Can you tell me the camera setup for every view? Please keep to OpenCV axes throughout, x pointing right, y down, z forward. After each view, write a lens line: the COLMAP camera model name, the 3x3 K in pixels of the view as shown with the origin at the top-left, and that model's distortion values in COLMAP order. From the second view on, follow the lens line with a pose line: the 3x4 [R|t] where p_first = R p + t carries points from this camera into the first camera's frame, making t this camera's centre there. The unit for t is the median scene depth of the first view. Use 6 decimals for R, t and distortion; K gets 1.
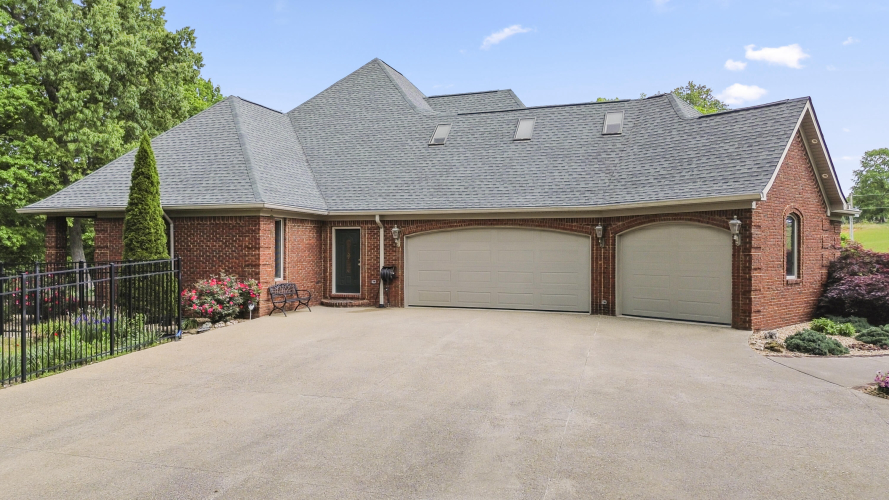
lens RADIAL K [[634.9, 0, 446.2], [0, 634.9, 246.8], [0, 0, 1]] dist [0.092733, -0.094421]
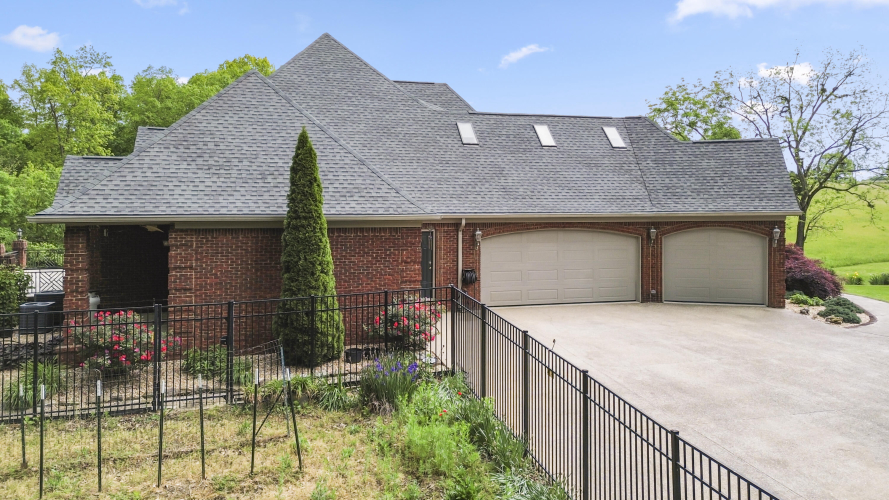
lens RADIAL K [[614.2, 0, 444.5], [0, 614.2, 250.0], [0, 0, 1]] dist [0.045936, -0.074706]
pose [[0.835290, -0.039571, 0.548384, -0.708716], [0.001065, 0.997521, 0.070358, -0.073900], [-0.549809, -0.058185, 0.833261, 0.240481]]
